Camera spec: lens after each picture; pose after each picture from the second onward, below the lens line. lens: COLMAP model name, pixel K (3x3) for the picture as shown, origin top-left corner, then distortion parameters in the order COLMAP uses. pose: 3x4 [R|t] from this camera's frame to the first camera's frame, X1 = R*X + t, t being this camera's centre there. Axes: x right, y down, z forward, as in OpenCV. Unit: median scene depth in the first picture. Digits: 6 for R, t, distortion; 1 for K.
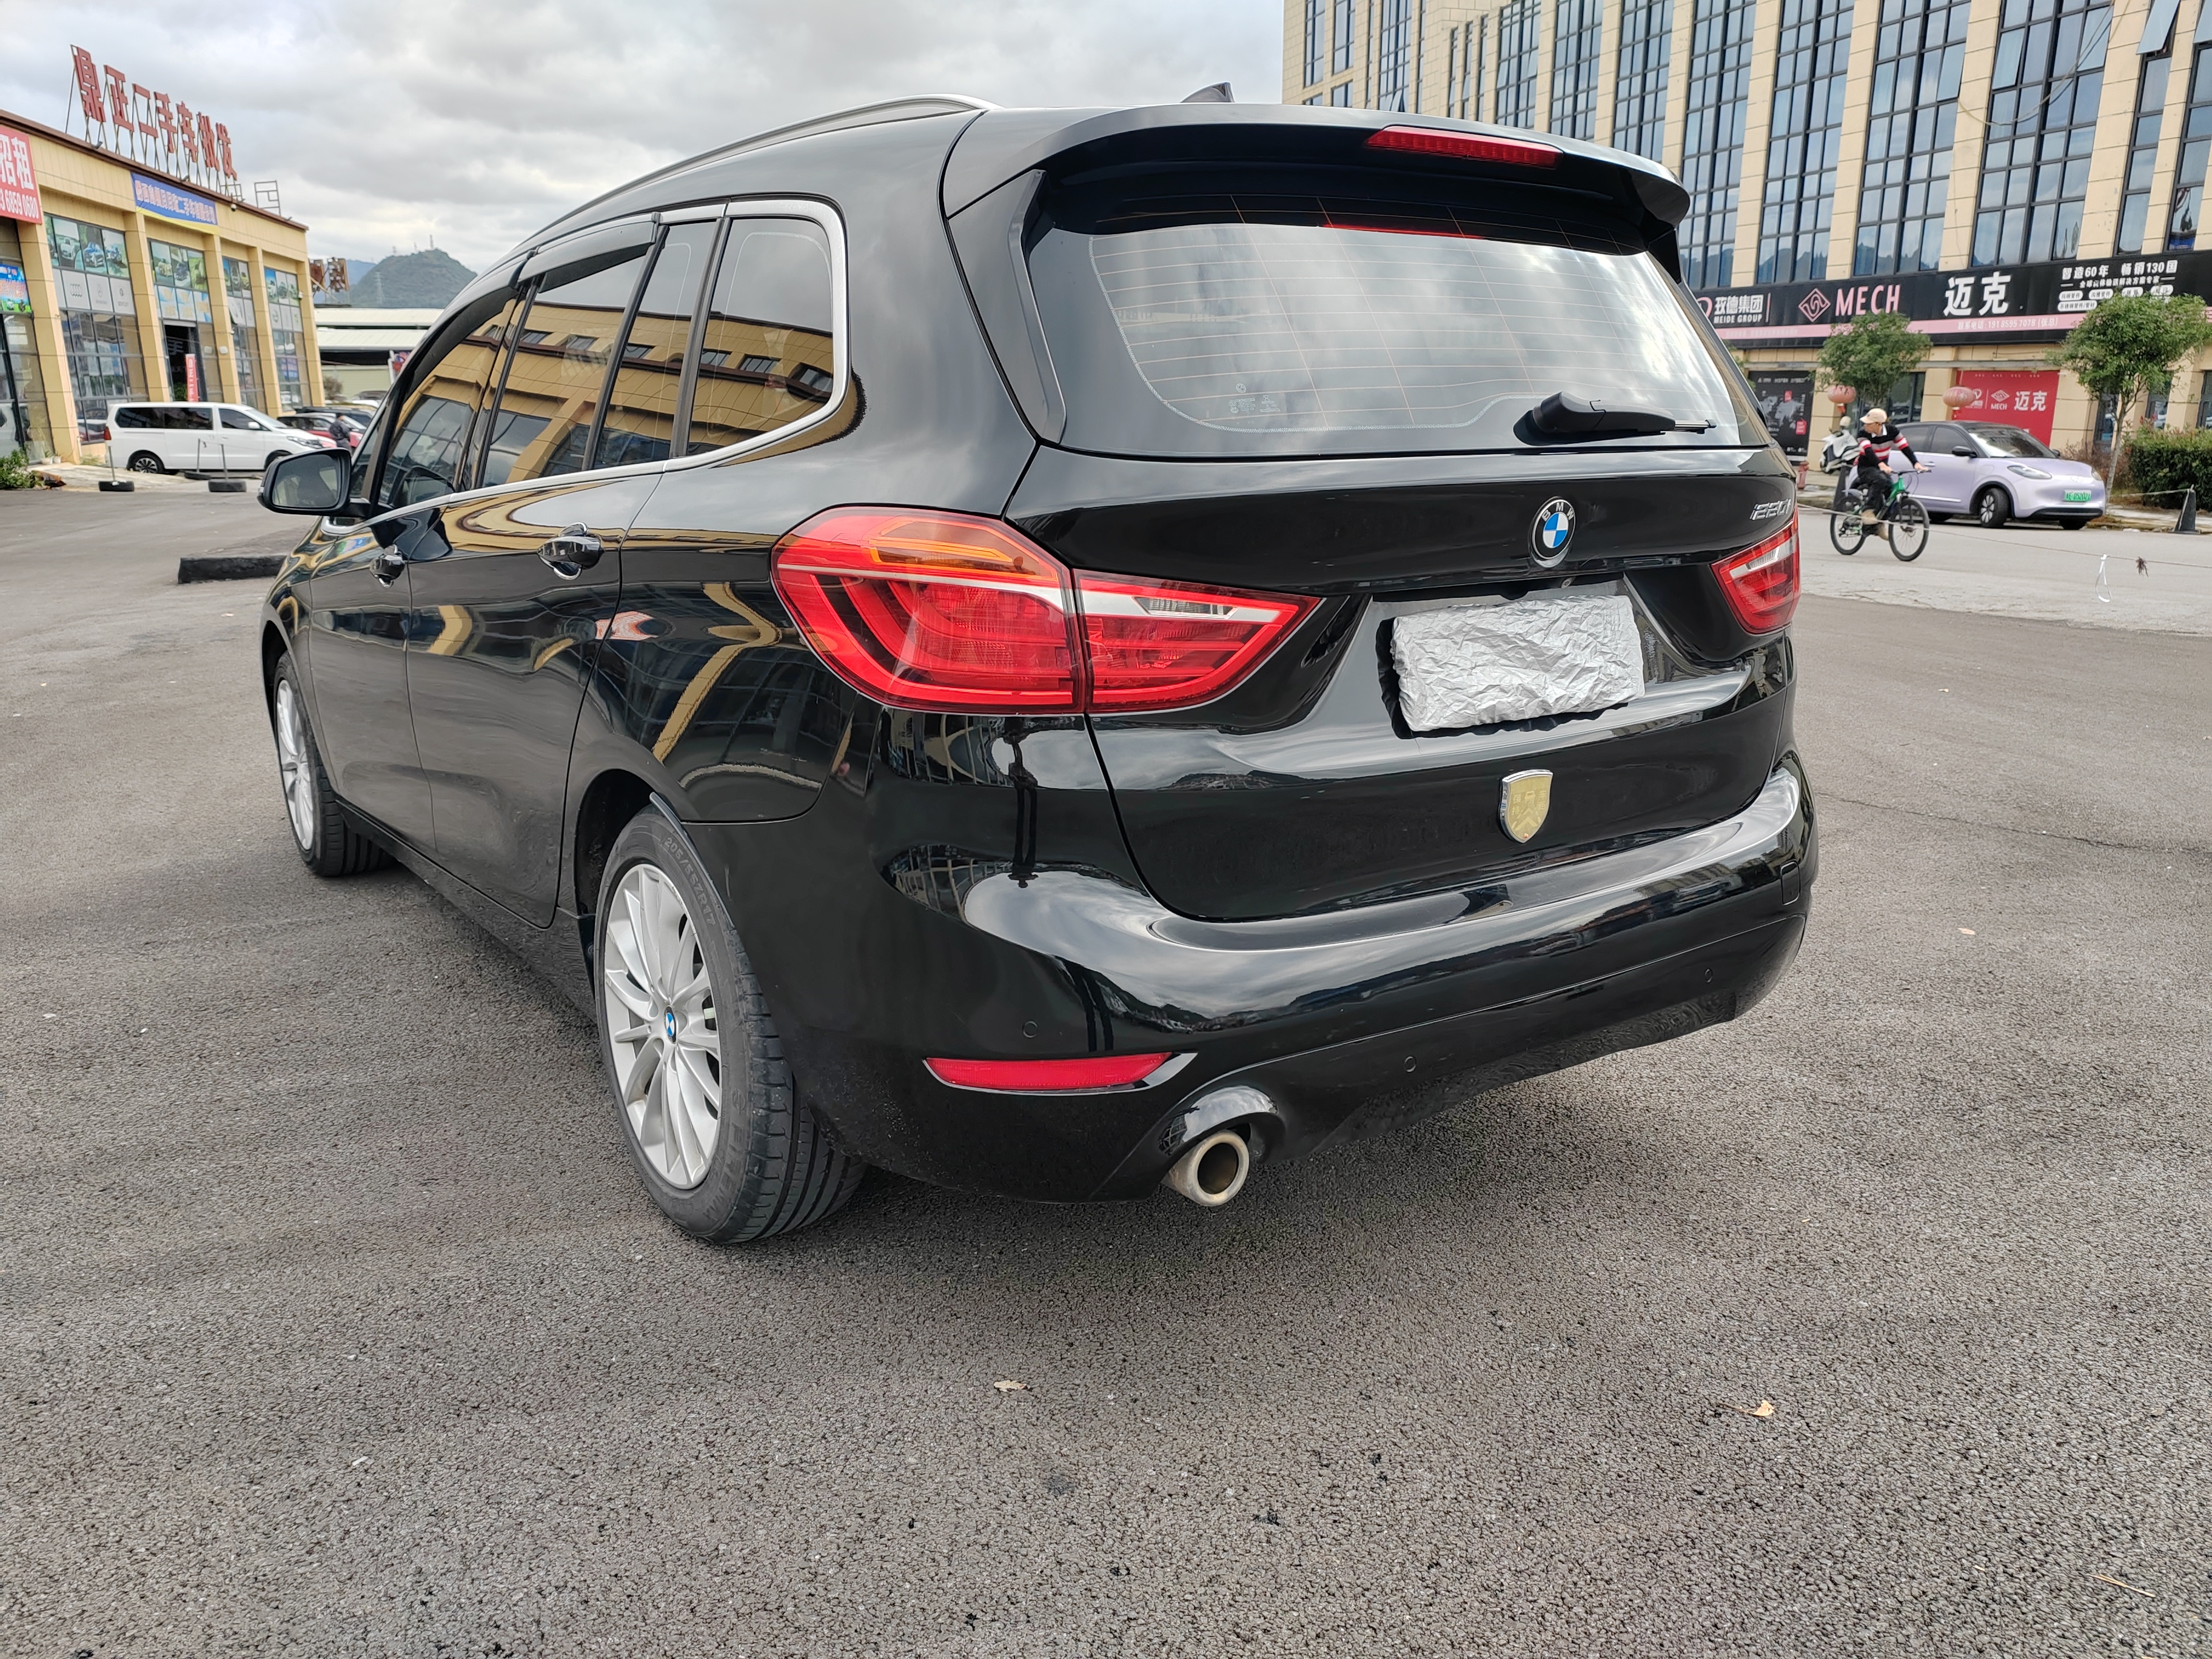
lens RADIAL K [[1681.1, 0, 1106.0], [0, 1681.1, 829.5], [0, 0, 1]] dist [0.021414, -0.000608]
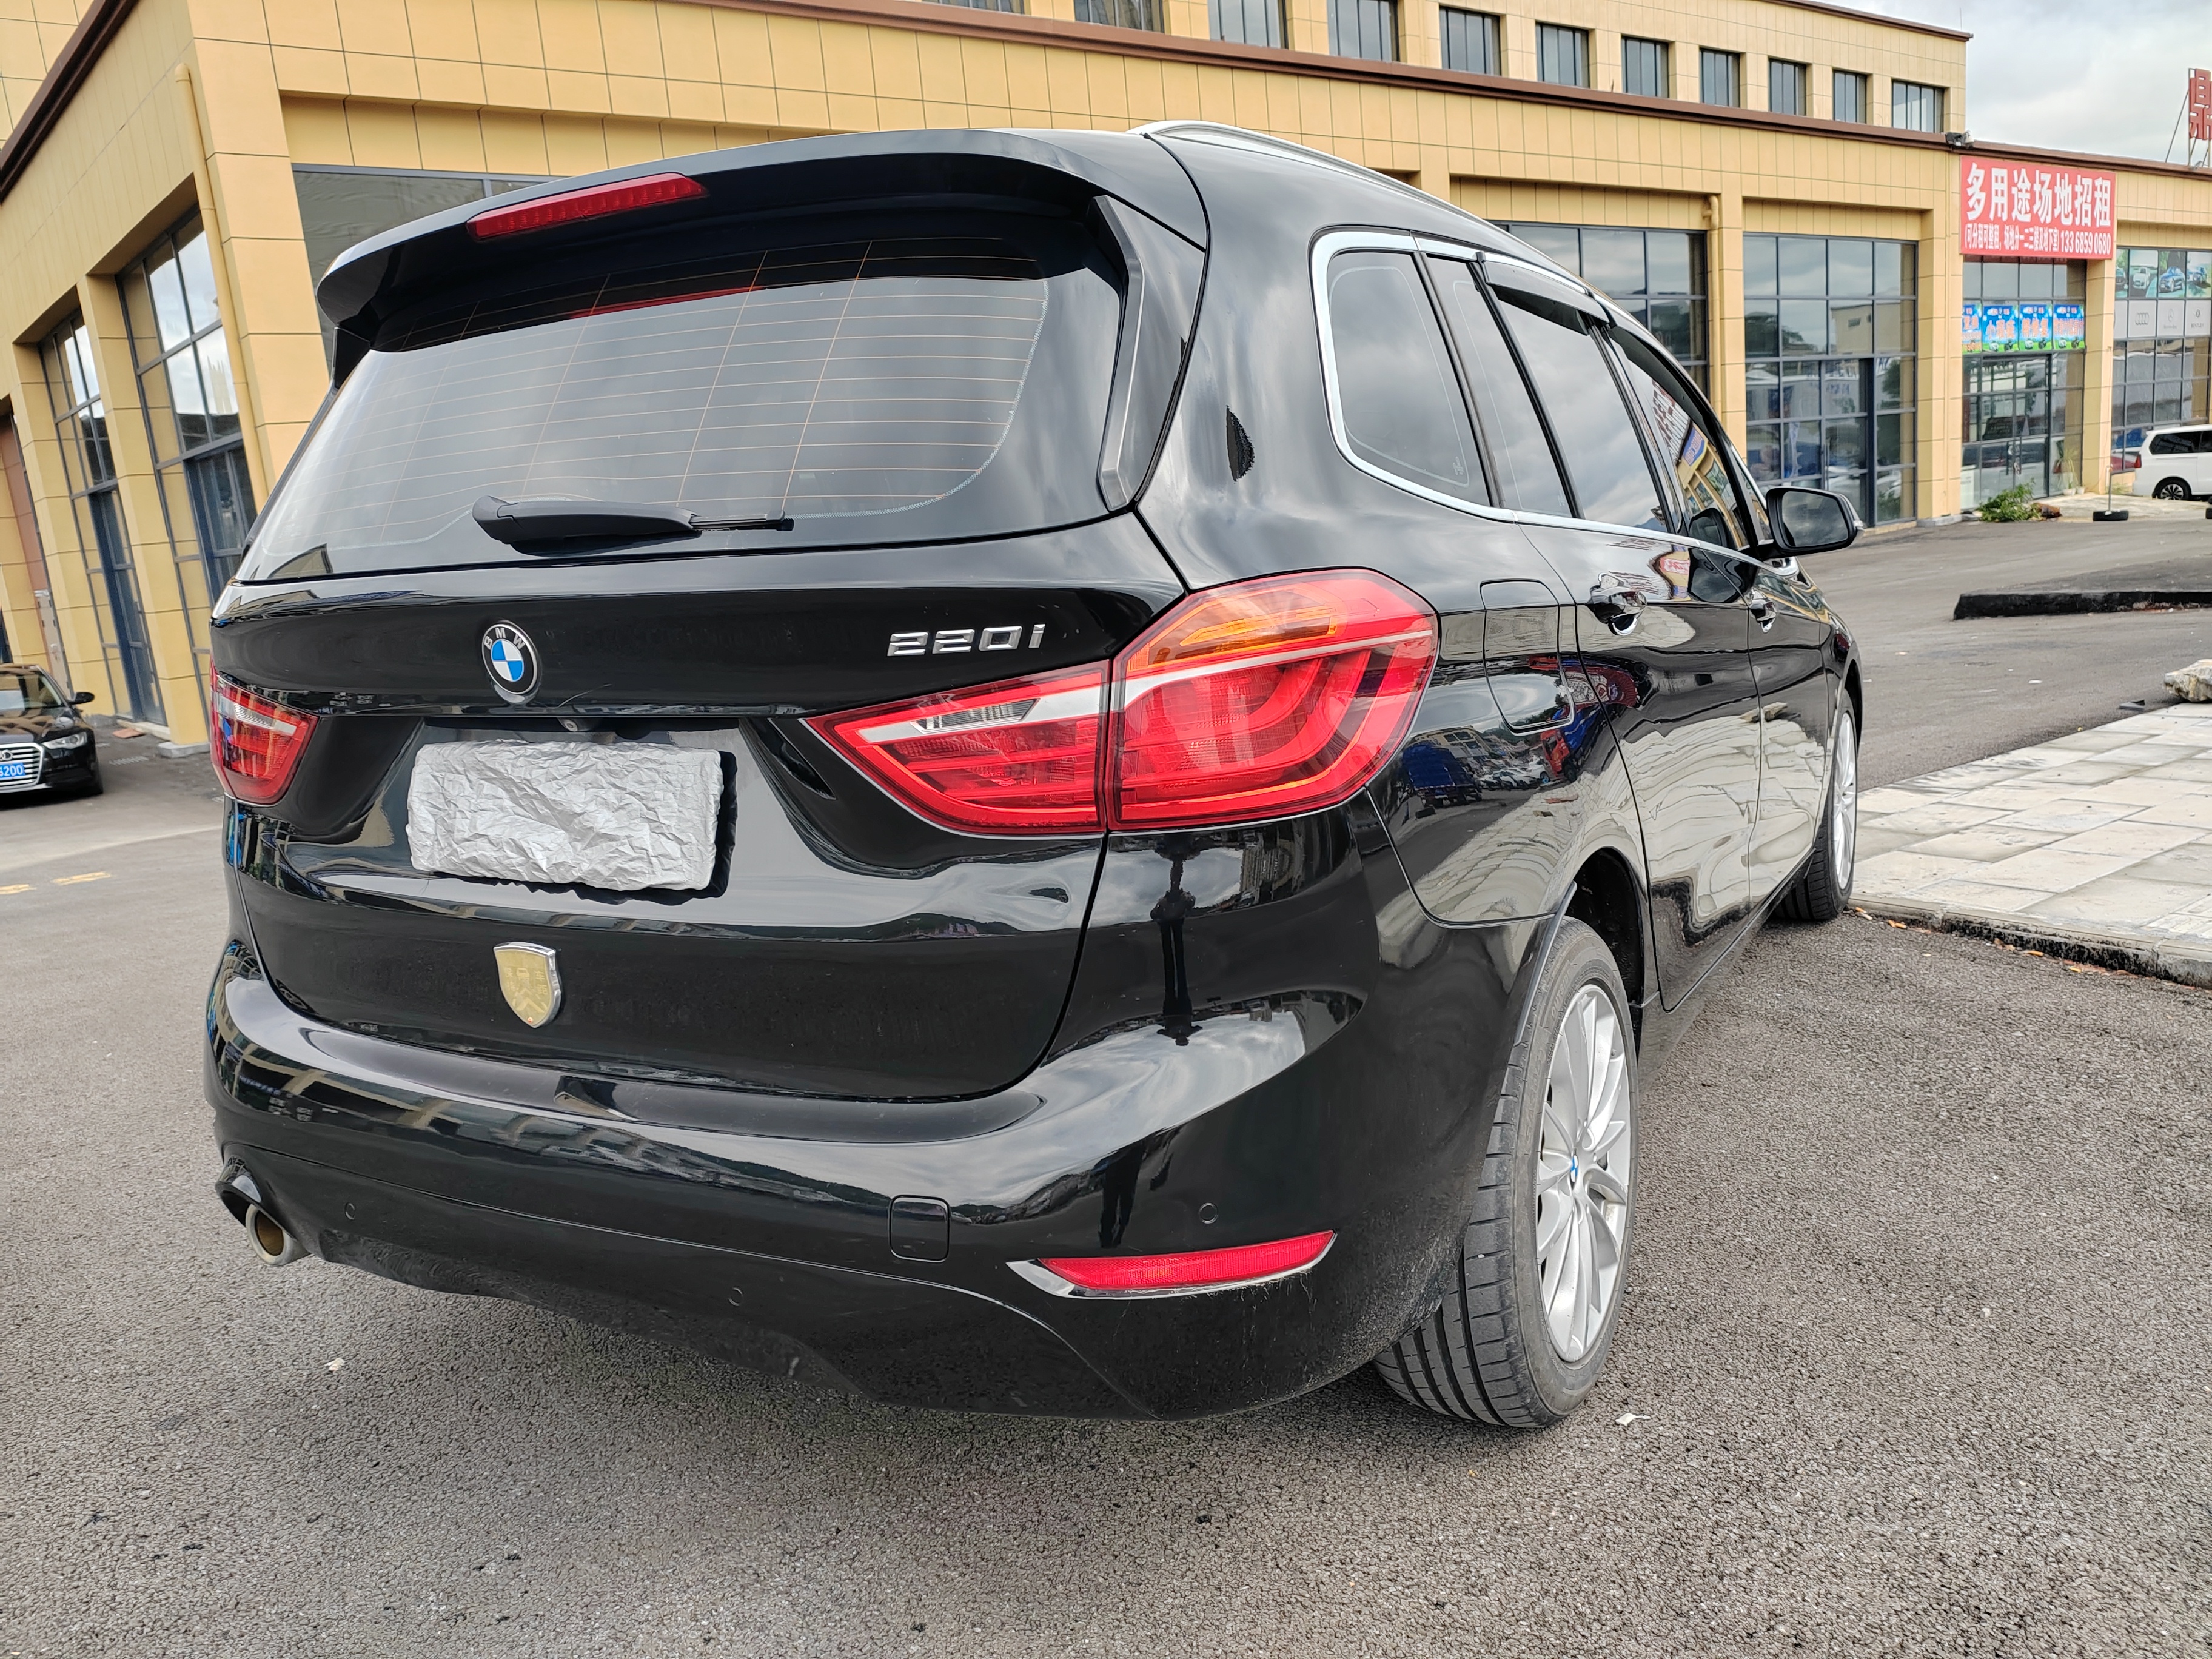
lens RADIAL K [[1705.4, 0, 1118.8], [0, 1705.4, 814.7], [0, 0, 1]] dist [0.014027, -0.012712]
pose [[0.422287, 0.133991, -0.896504, 0.082380], [-0.154780, 0.985149, 0.074333, -0.015104], [0.893150, 0.107371, 0.436754, 0.064917]]
